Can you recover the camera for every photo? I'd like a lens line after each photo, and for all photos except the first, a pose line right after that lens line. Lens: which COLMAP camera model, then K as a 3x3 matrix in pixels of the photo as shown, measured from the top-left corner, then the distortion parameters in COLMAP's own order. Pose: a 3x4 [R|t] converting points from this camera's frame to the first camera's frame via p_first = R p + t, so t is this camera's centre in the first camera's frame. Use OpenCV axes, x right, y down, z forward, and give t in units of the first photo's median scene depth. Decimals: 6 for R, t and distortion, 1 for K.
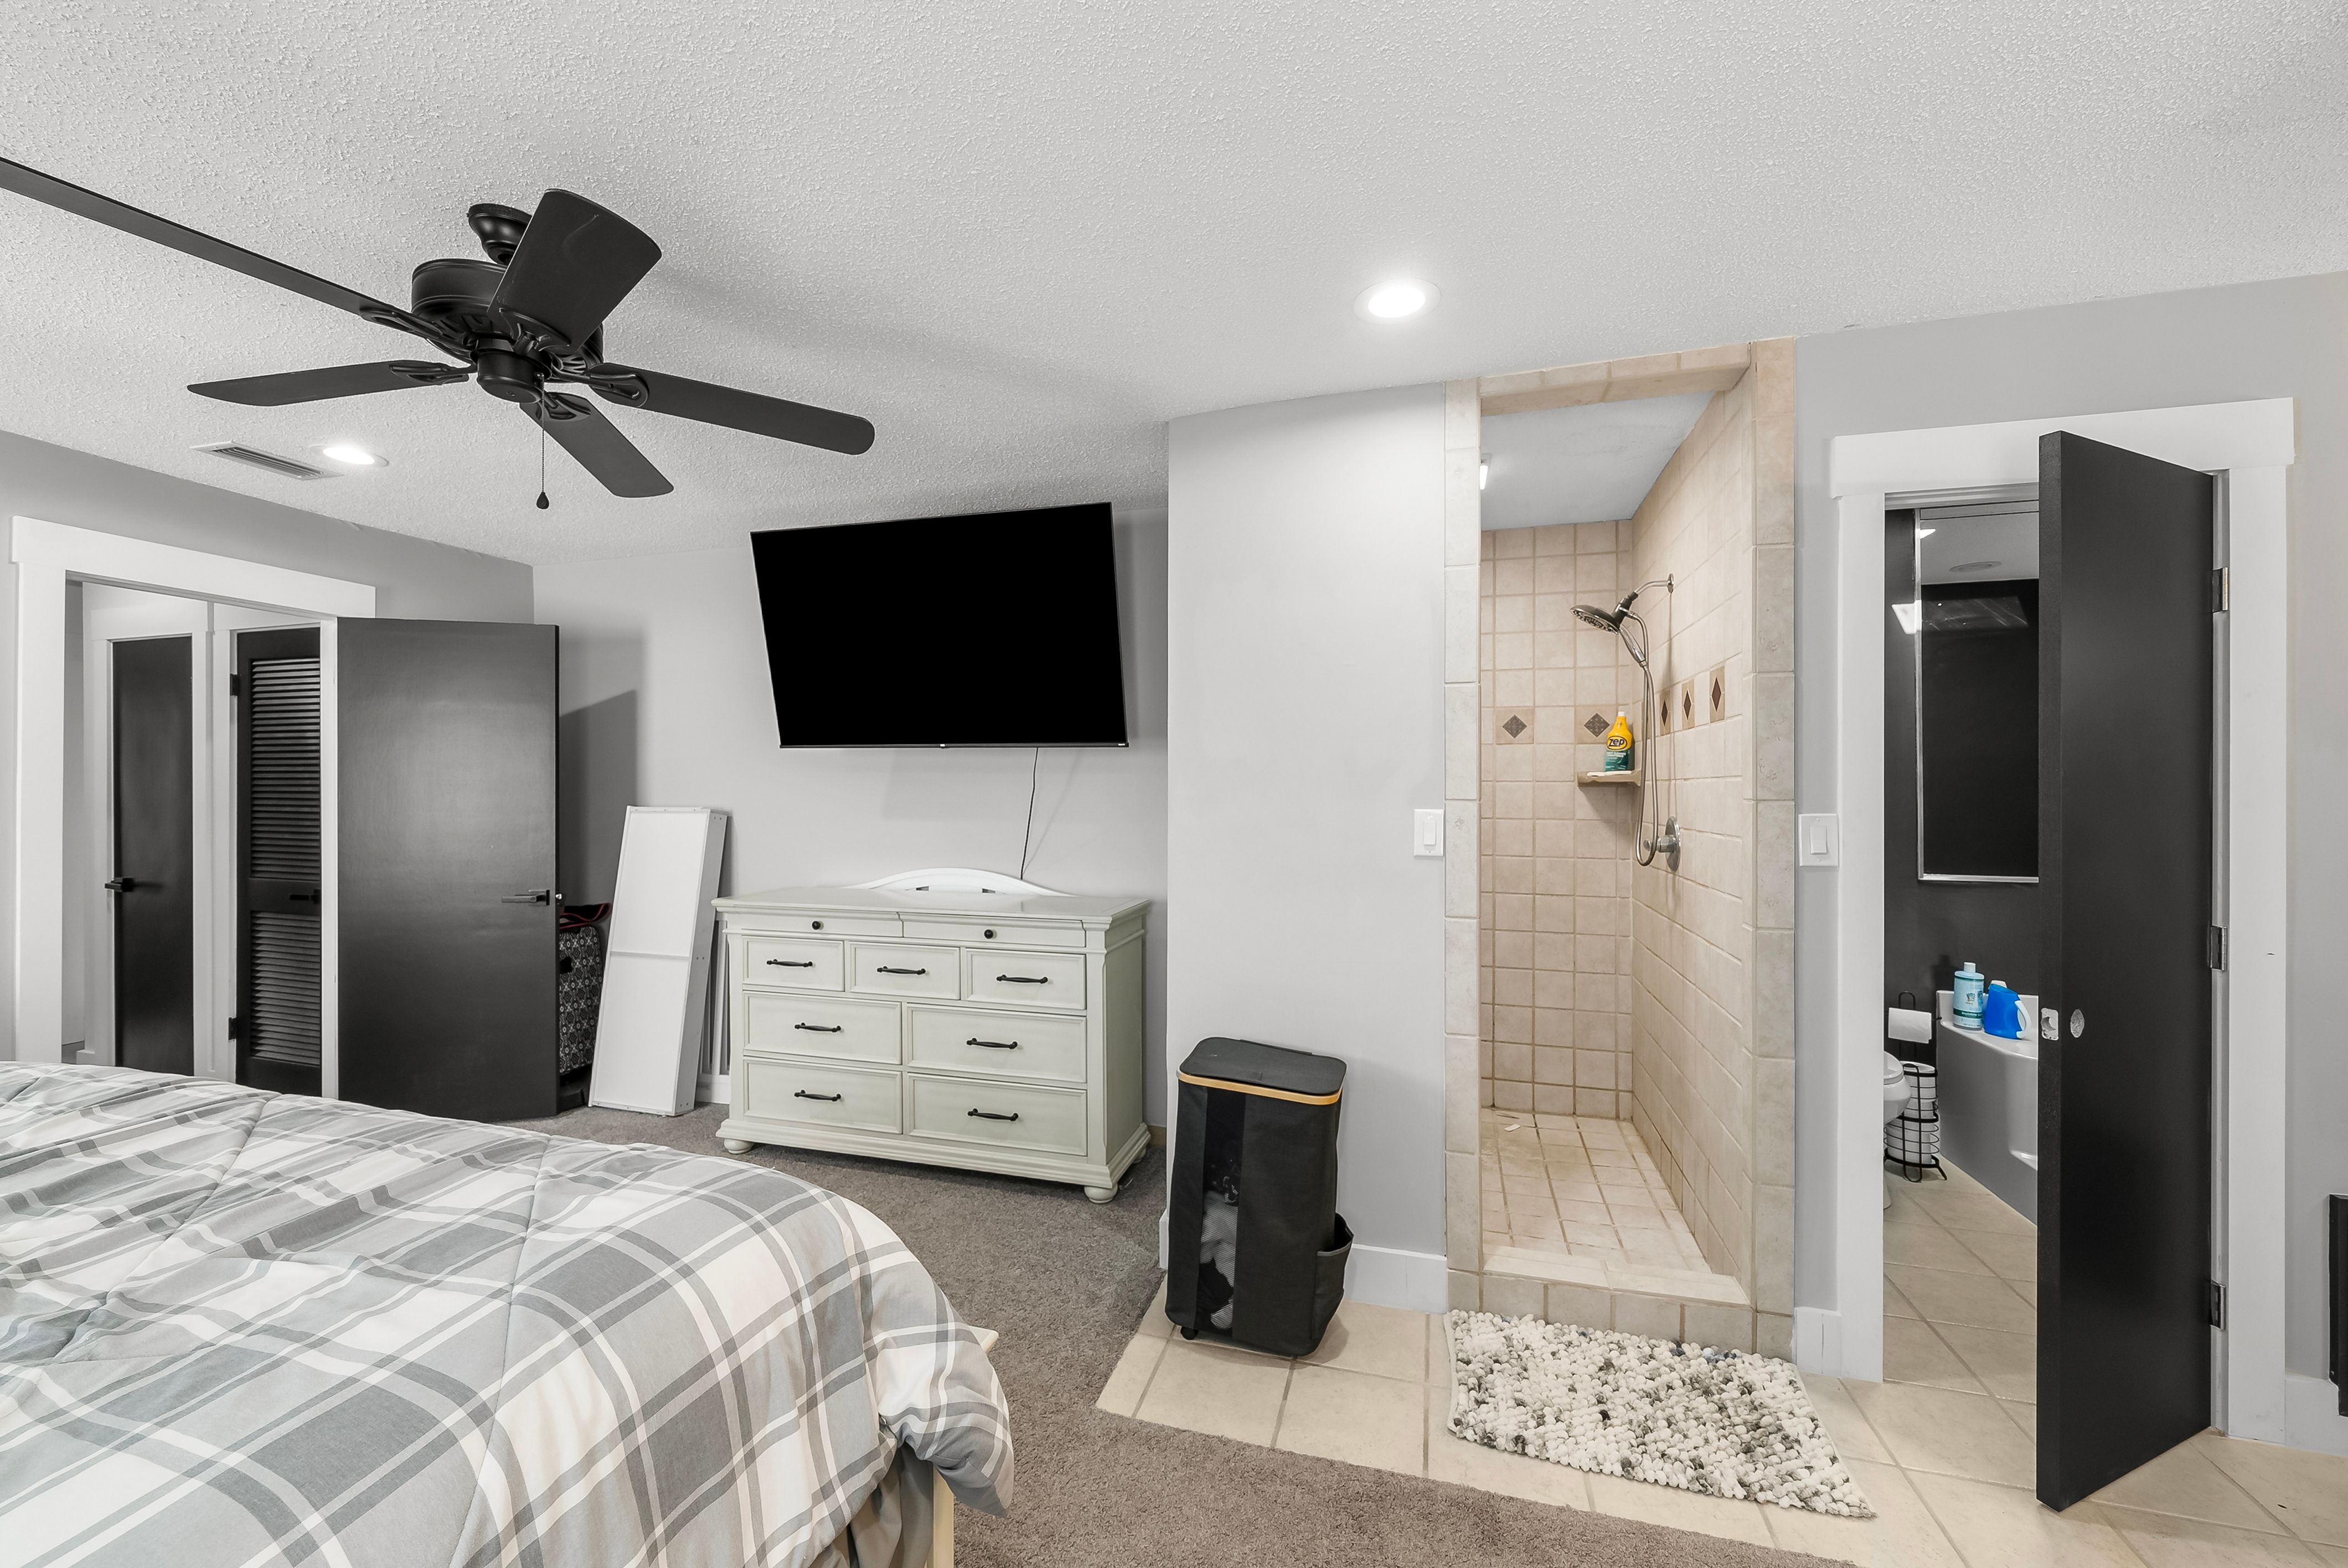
lens RADIAL K [[923.0, 0, 1171.8], [0, 923.0, 780.6], [0, 0, 1]] dist [0.000449, 0.000143]
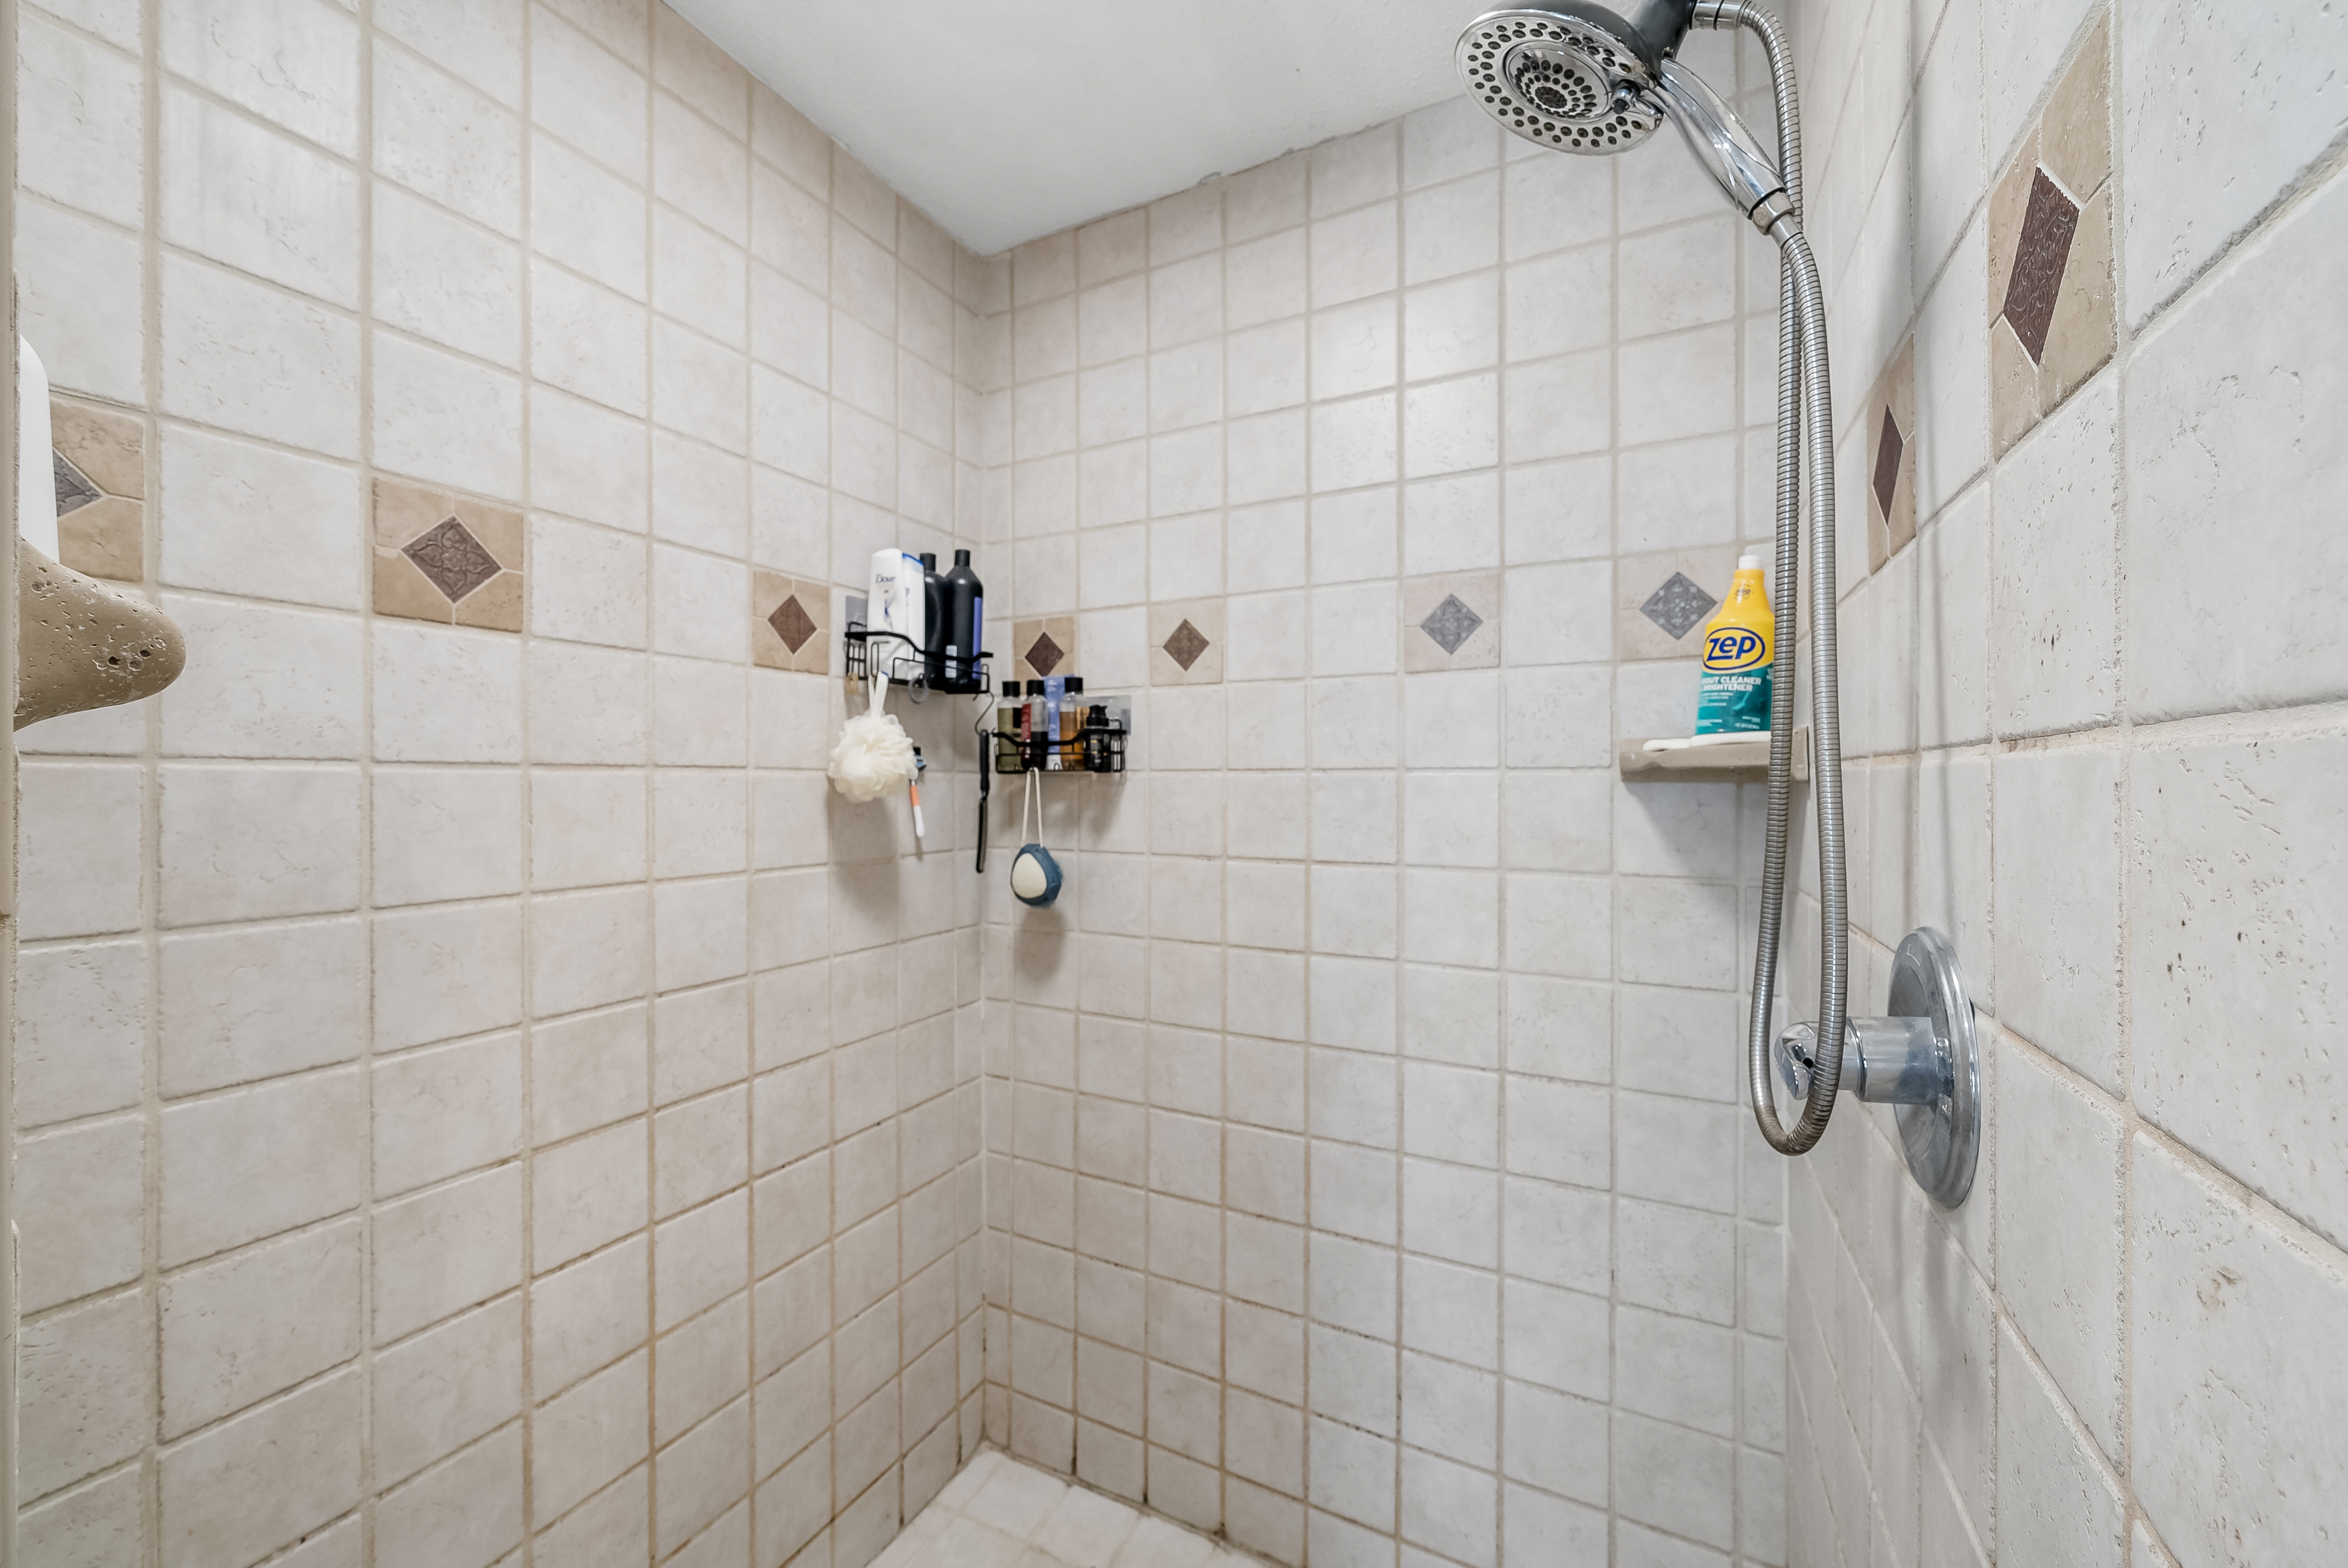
lens RADIAL K [[922.9, 0, 1177.2], [0, 922.9, 791.6], [0, 0, 1]] dist [0.000449, 0.000143]
pose [[0.984514, -0.006388, -0.175189, 0.334402], [0.008789, 0.999878, 0.012934, 0.004258], [0.175085, -0.014273, 0.984450, 0.621253]]
